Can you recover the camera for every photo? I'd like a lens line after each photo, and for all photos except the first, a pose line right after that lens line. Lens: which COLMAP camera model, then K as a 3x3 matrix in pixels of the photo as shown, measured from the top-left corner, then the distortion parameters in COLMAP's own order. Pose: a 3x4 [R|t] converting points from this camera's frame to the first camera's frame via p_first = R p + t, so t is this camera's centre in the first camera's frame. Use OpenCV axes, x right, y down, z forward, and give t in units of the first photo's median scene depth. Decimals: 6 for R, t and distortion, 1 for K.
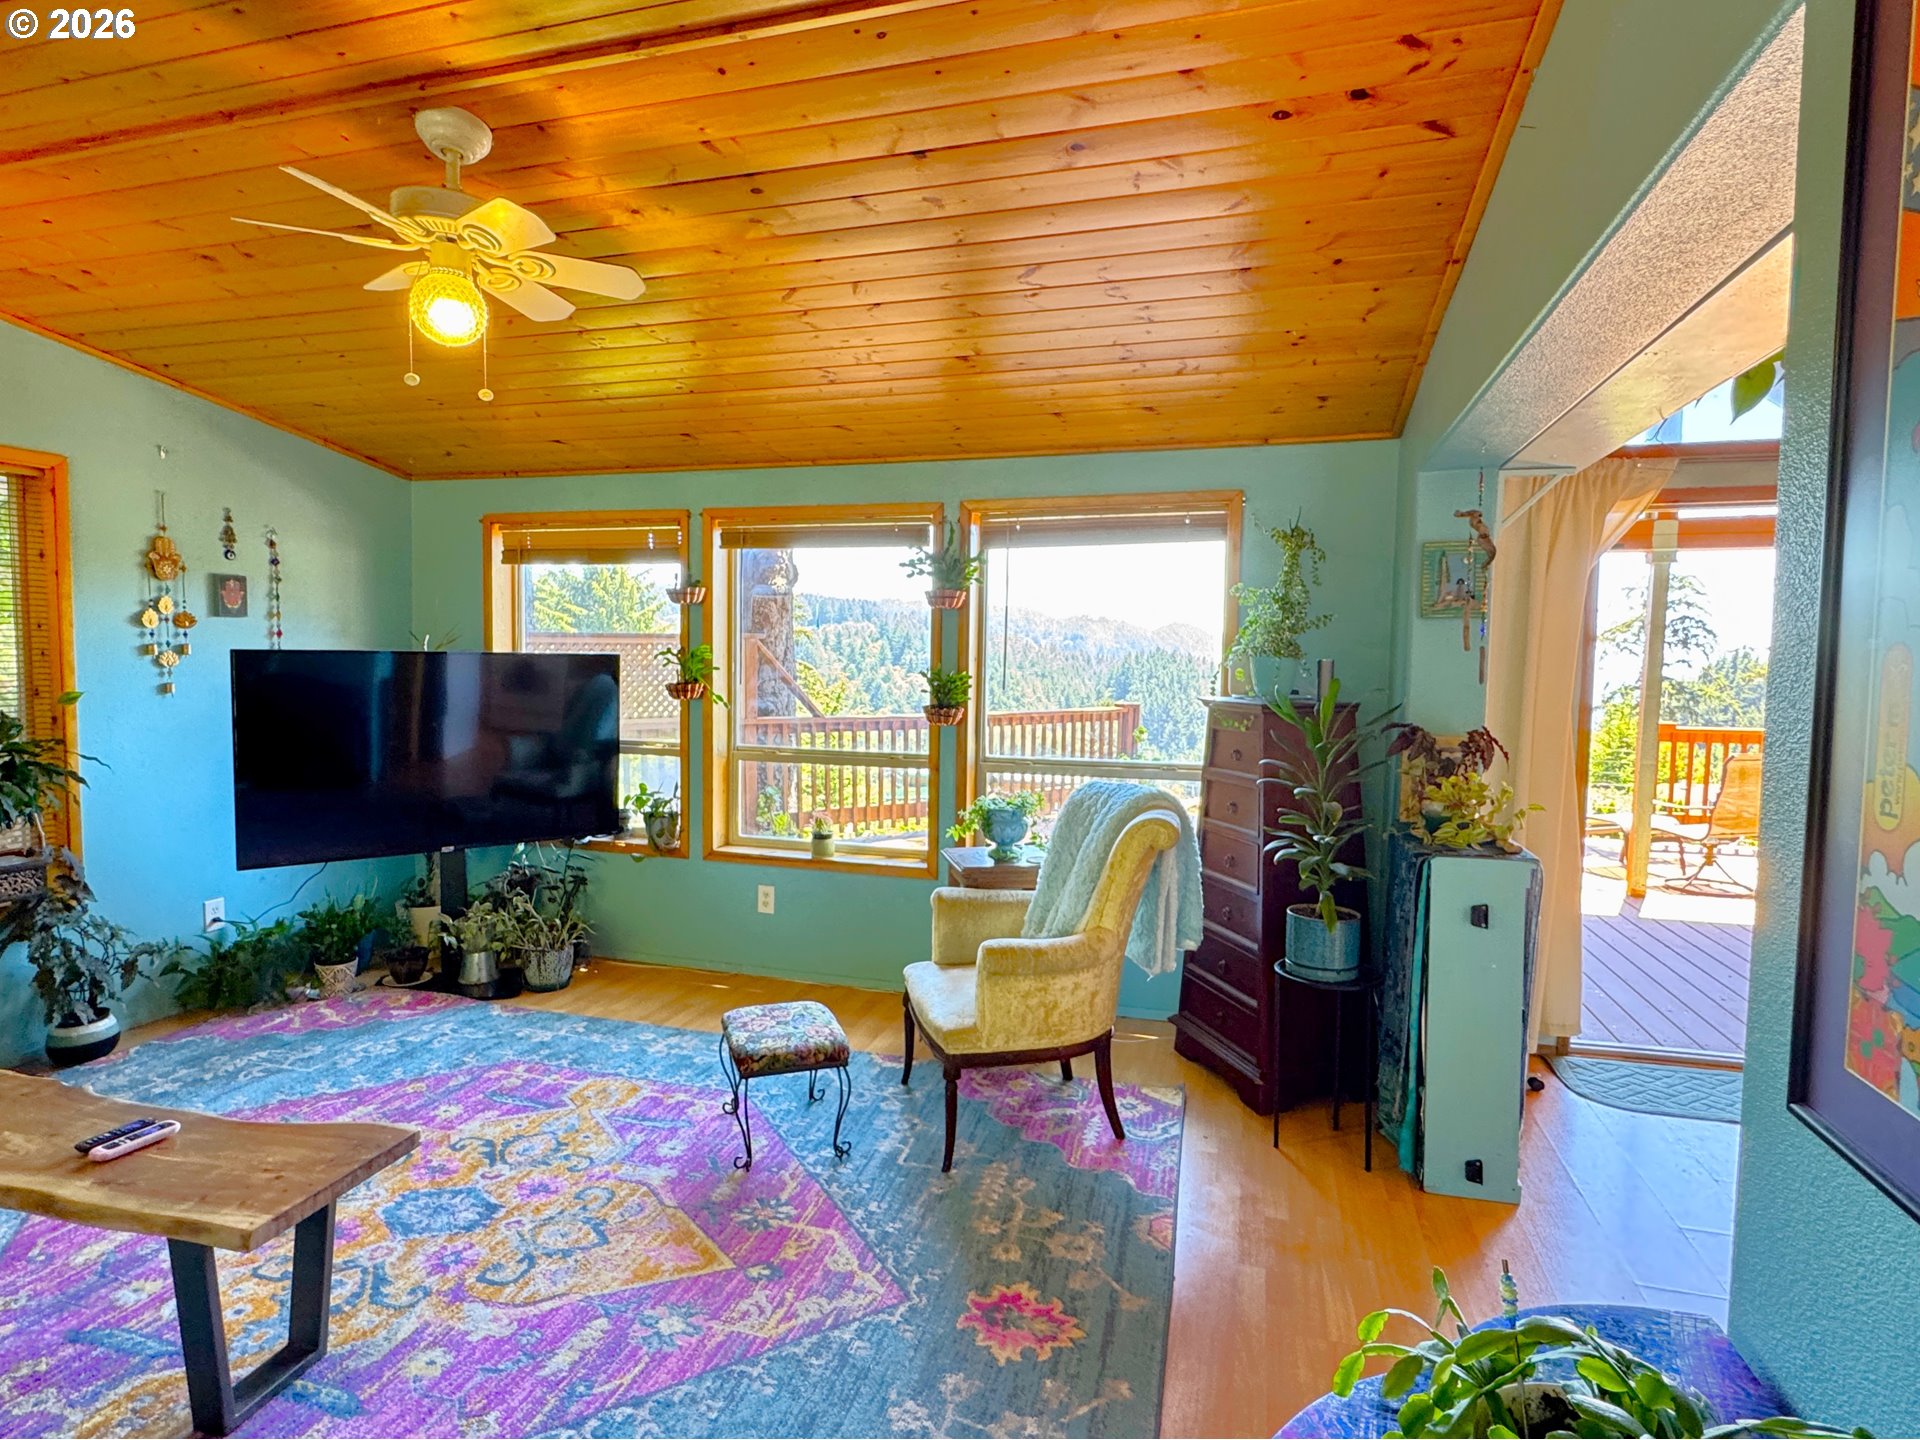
lens RADIAL K [[1012.2, 0, 954.7], [0, 1012.2, 717.3], [0, 0, 1]] dist [-0.003762, 0.000260]
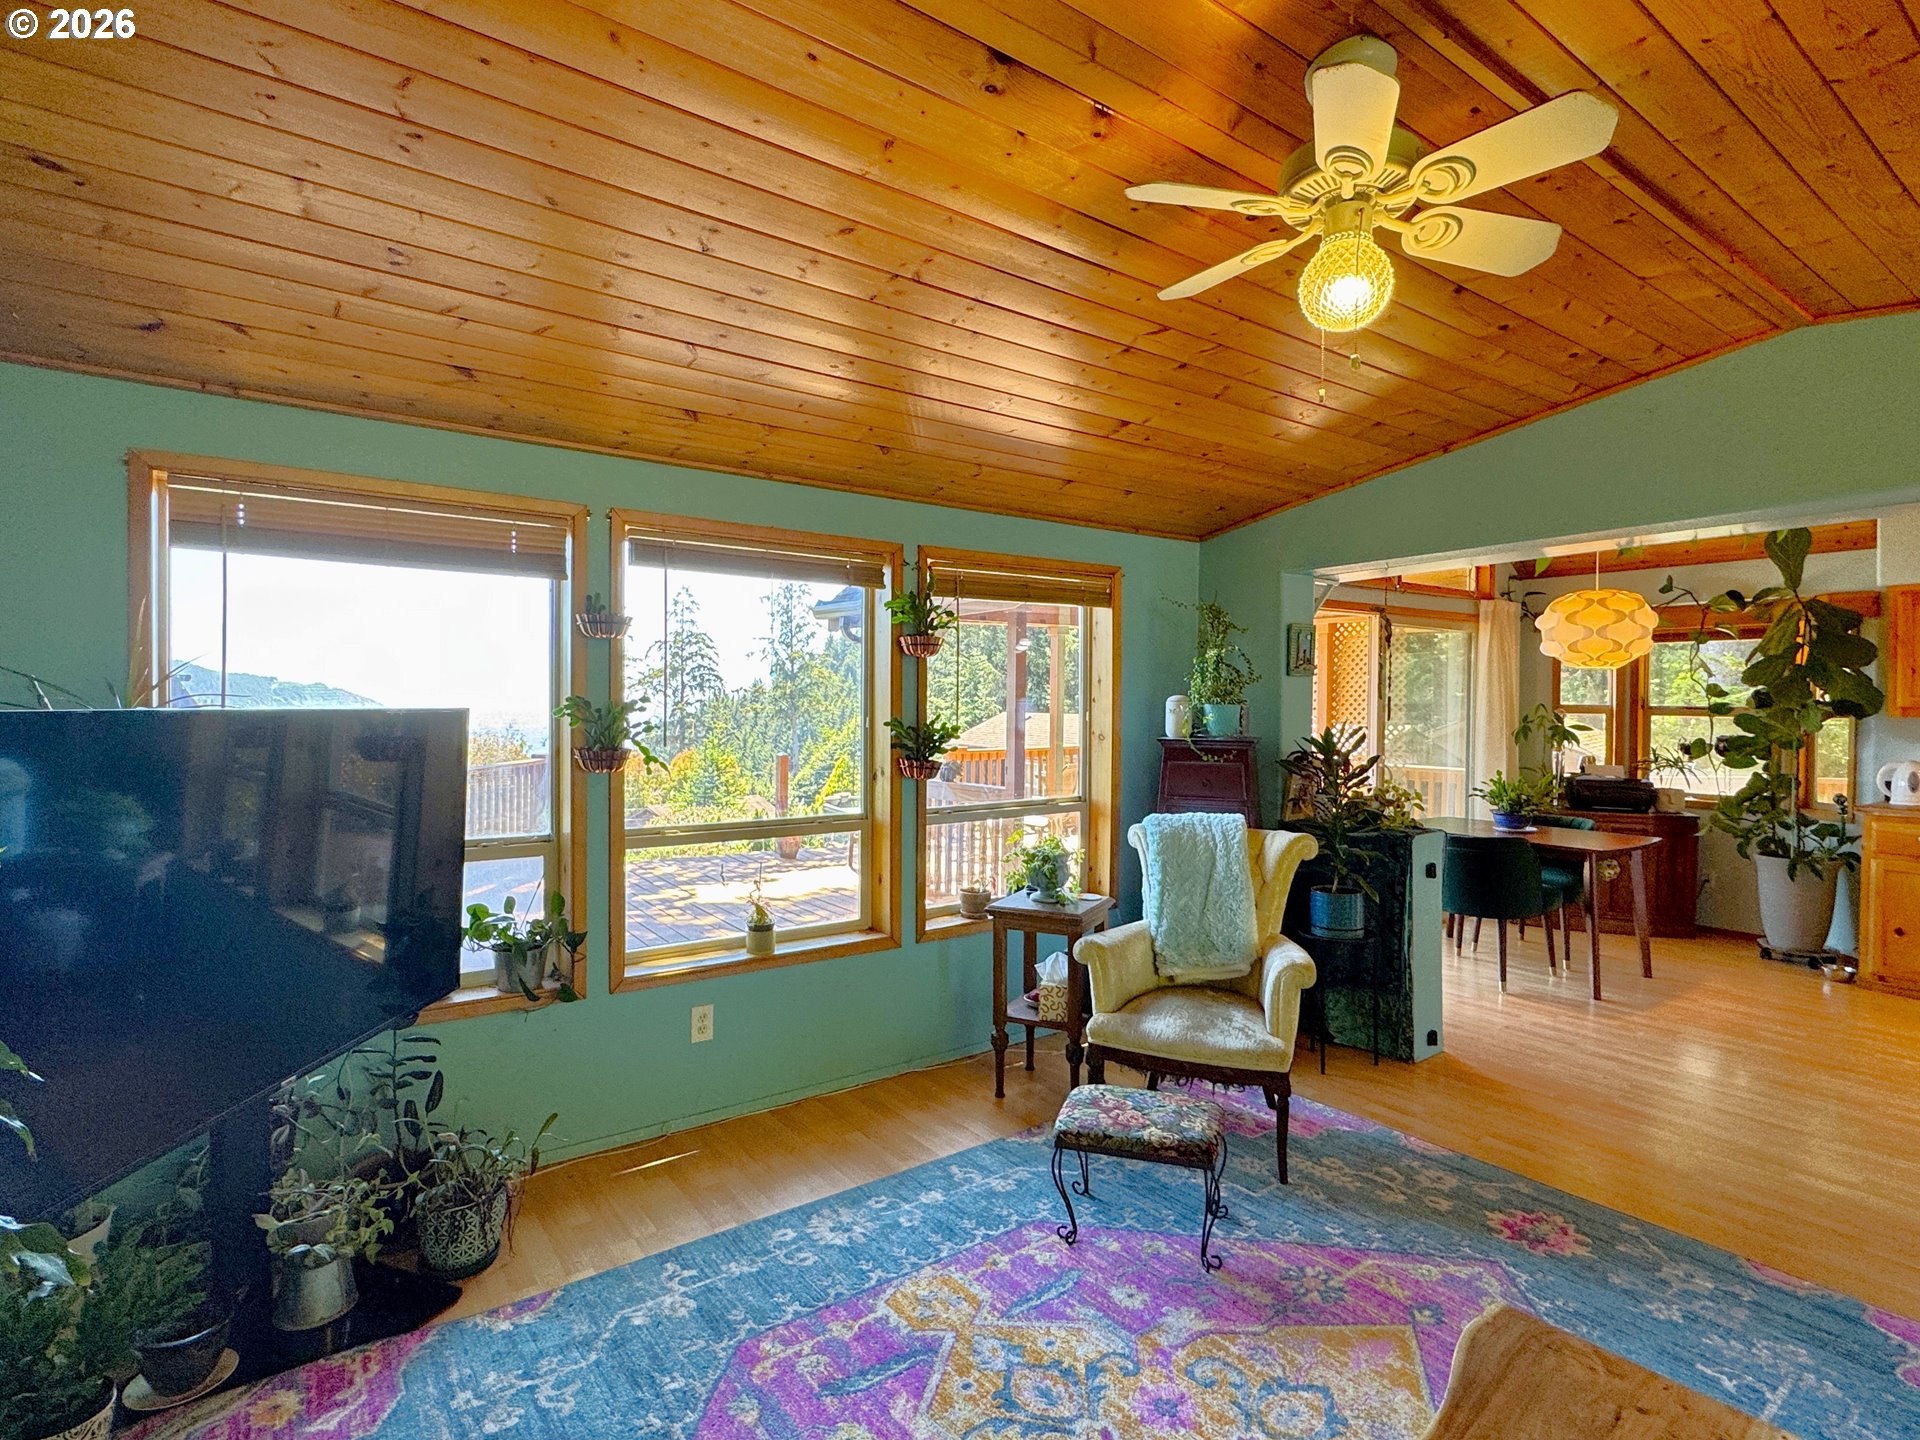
lens RADIAL K [[956.6, 0, 952.4], [0, 956.6, 718.8], [0, 0, 1]] dist [-0.000505, -0.000535]
pose [[0.619354, -0.022512, 0.784789, -0.842885], [0.052893, 0.998514, -0.013100, -0.043401], [-0.783328, 0.049624, 0.619624, 0.512860]]
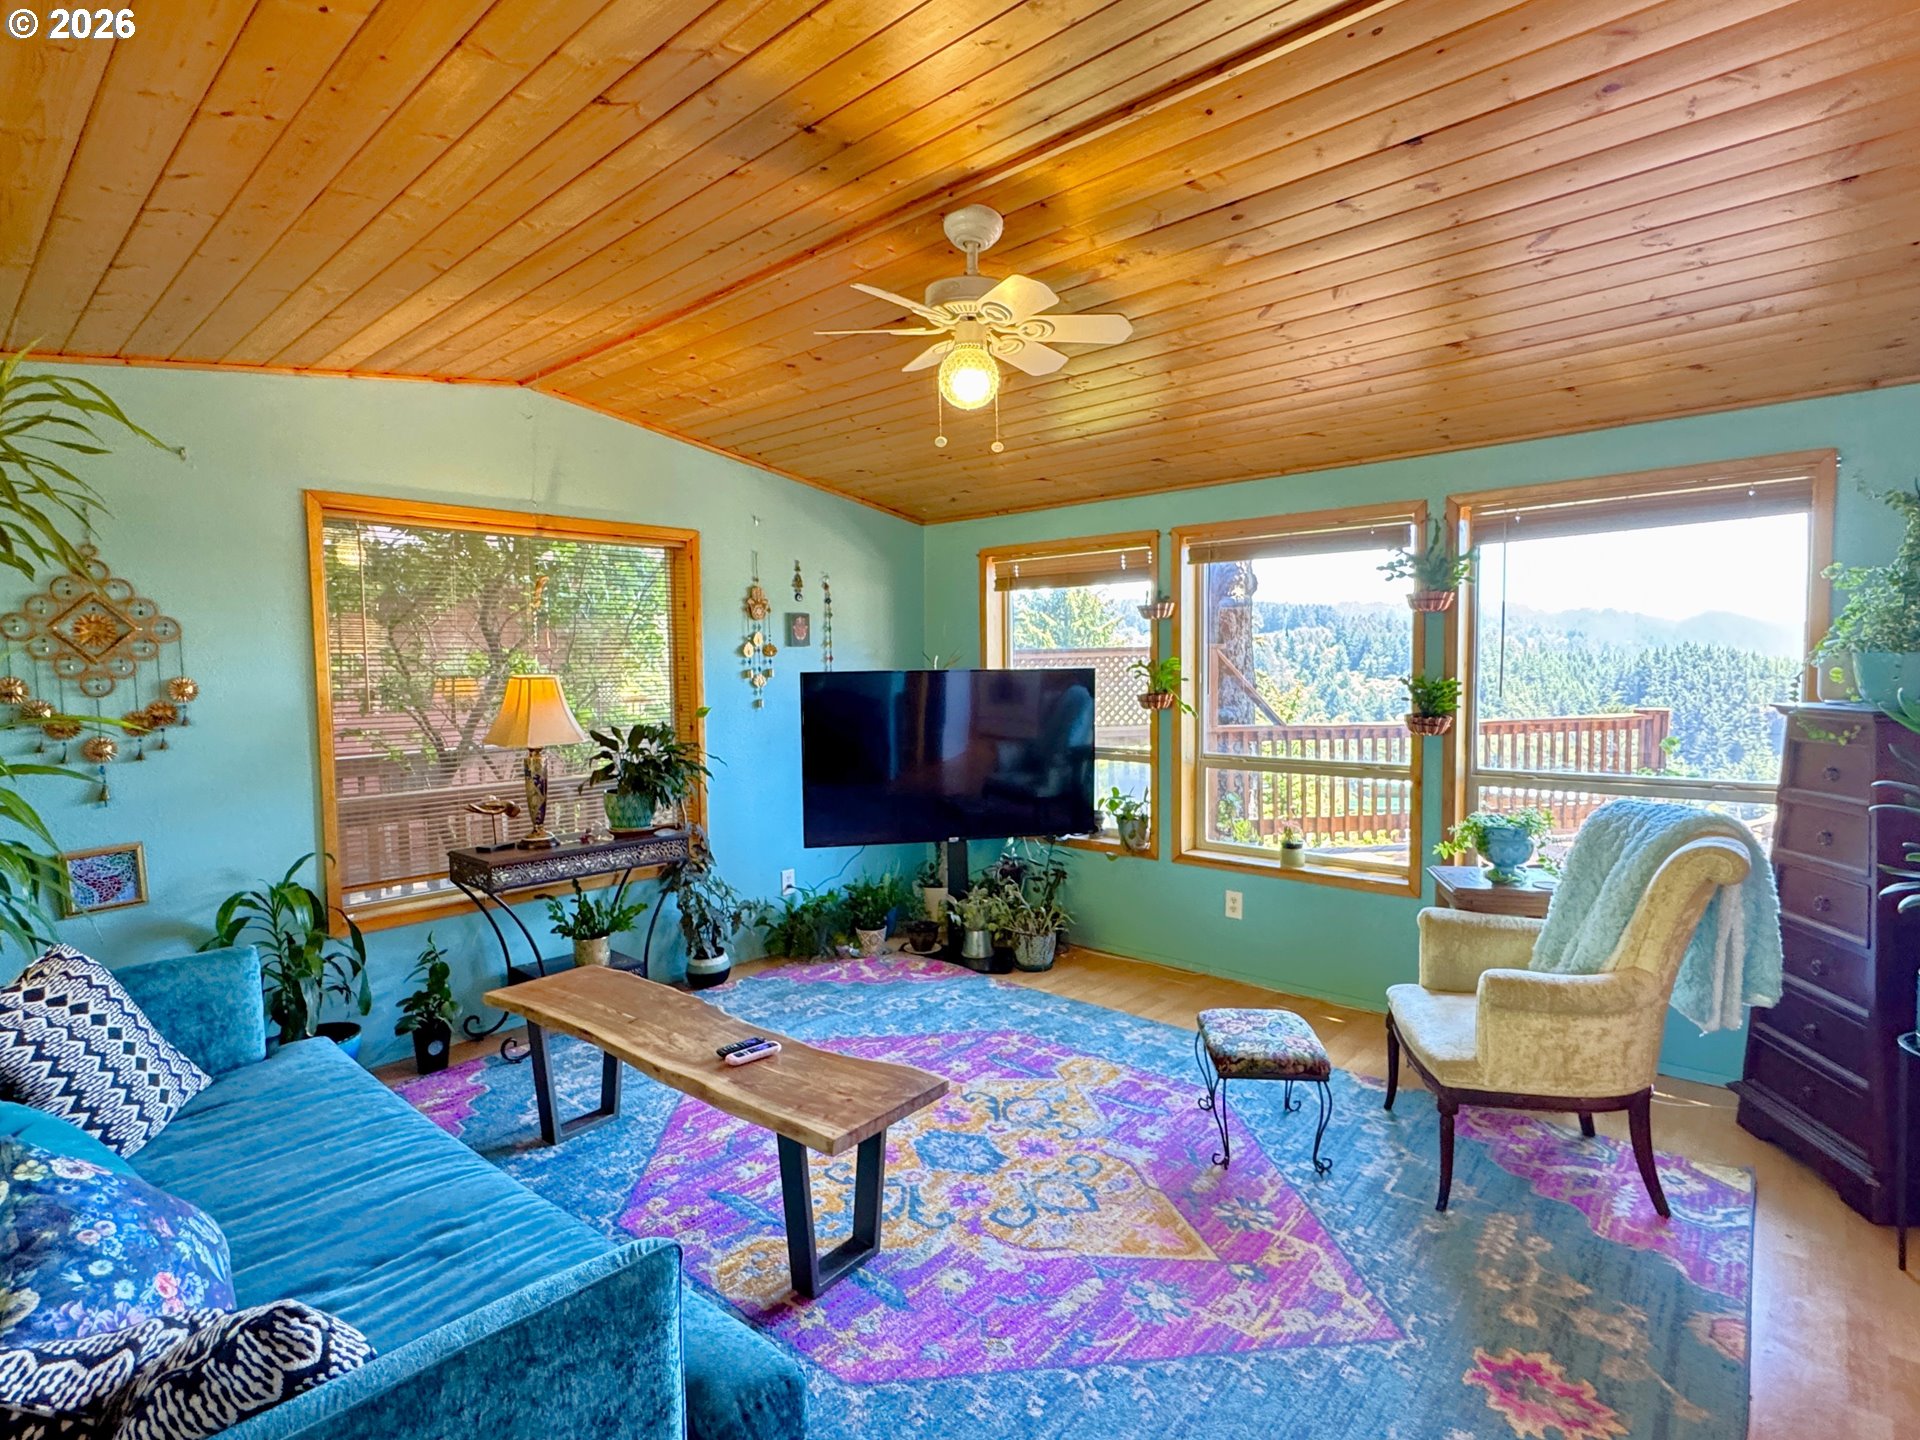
lens RADIAL K [[972.3, 0, 951.7], [0, 972.3, 717.0], [0, 0, 1]] dist [-0.007359, 0.001824]
pose [[0.900312, -0.003098, -0.435234, -0.020654], [-0.000272, 0.999970, -0.007680, -0.002299], [0.435245, 0.007033, 0.900284, -0.010118]]
